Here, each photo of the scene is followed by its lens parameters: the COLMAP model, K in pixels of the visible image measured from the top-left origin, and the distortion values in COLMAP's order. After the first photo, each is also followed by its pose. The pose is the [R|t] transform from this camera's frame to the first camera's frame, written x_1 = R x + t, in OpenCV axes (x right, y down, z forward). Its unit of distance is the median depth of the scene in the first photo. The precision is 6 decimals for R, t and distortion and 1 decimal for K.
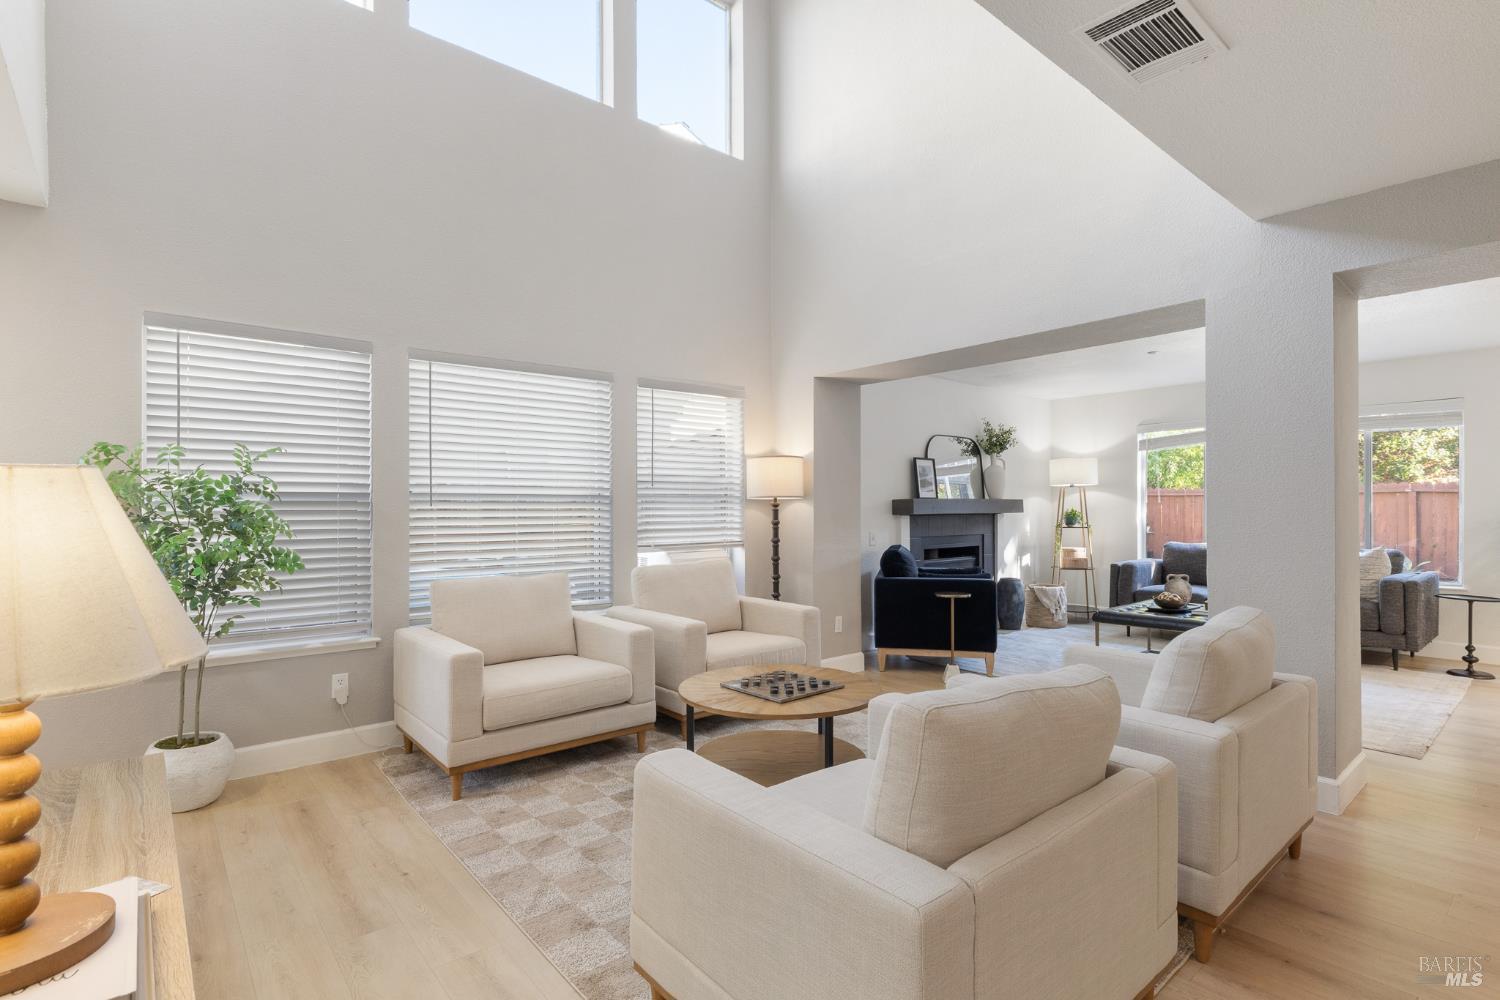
lens RADIAL K [[737.9, 0, 750.3], [0, 737.9, 499.7], [0, 0, 1]] dist [0.002044, 0.000153]
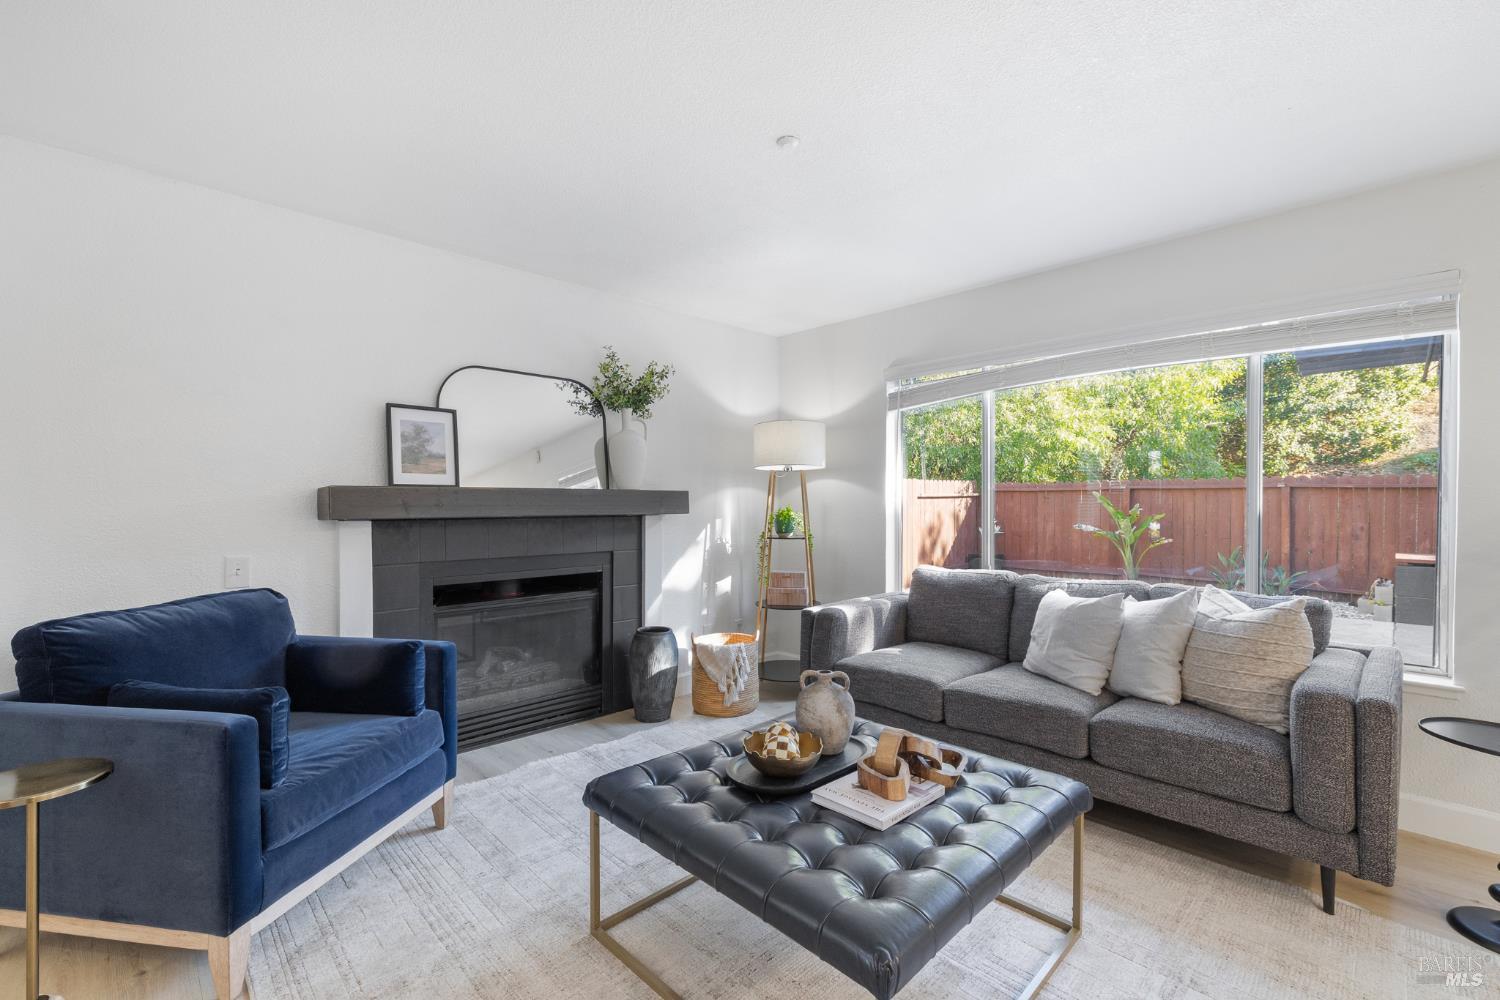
lens RADIAL K [[650.9, 0, 757.0], [0, 650.9, 504.1], [0, 0, 1]] dist [-0.000260, 0.000282]
pose [[0.997411, 0.003423, 0.071836, 0.389099], [-0.004341, 0.999911, 0.012624, 0.003109], [-0.071787, -0.012904, 0.997337, 0.487058]]
